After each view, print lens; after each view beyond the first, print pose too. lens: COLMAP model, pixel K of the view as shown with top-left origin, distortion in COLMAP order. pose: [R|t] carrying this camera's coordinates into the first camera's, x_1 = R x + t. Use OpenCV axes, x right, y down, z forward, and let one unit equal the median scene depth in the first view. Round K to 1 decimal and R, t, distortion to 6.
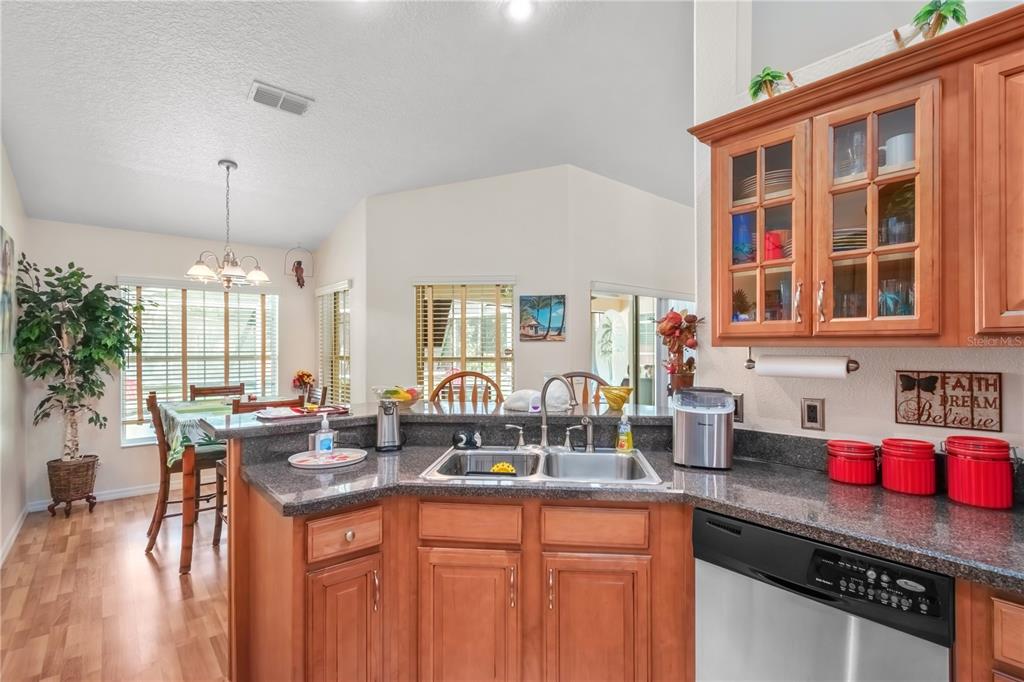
lens RADIAL K [[482.2, 0, 530.7], [0, 482.2, 348.1], [0, 0, 1]] dist [-0.002135, -0.000825]
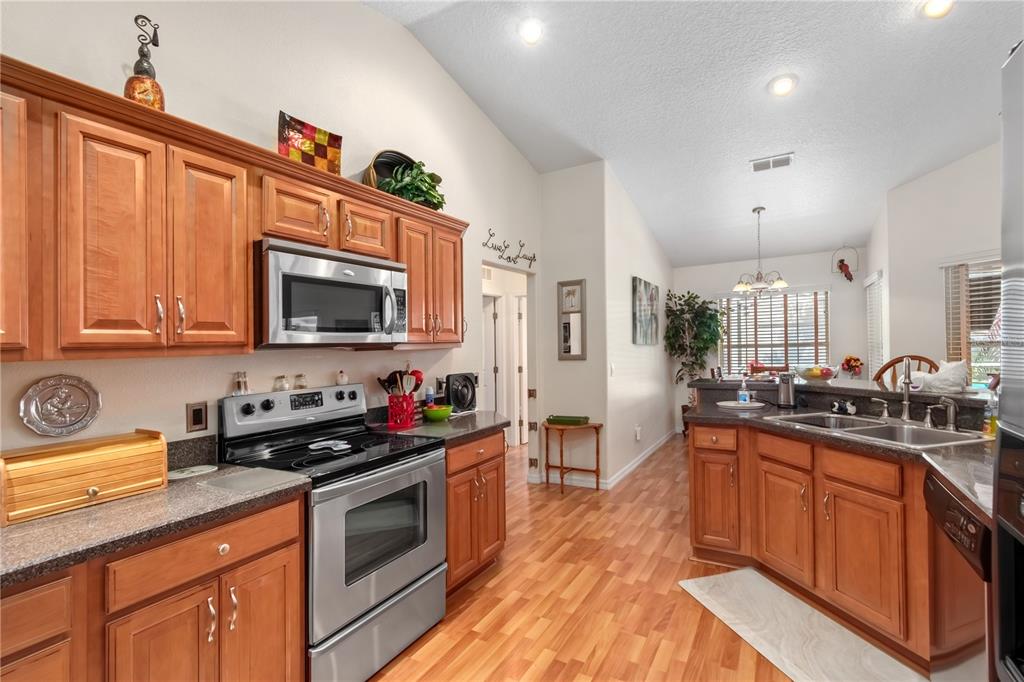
lens RADIAL K [[461.9, 0, 510.9], [0, 461.9, 345.6], [0, 0, 1]] dist [0.003227, 0.000142]
pose [[0.308196, -0.013093, -0.951233, 0.437083], [0.034356, 0.999406, -0.002624, -0.000834], [0.950702, -0.031872, 0.308463, -0.122875]]
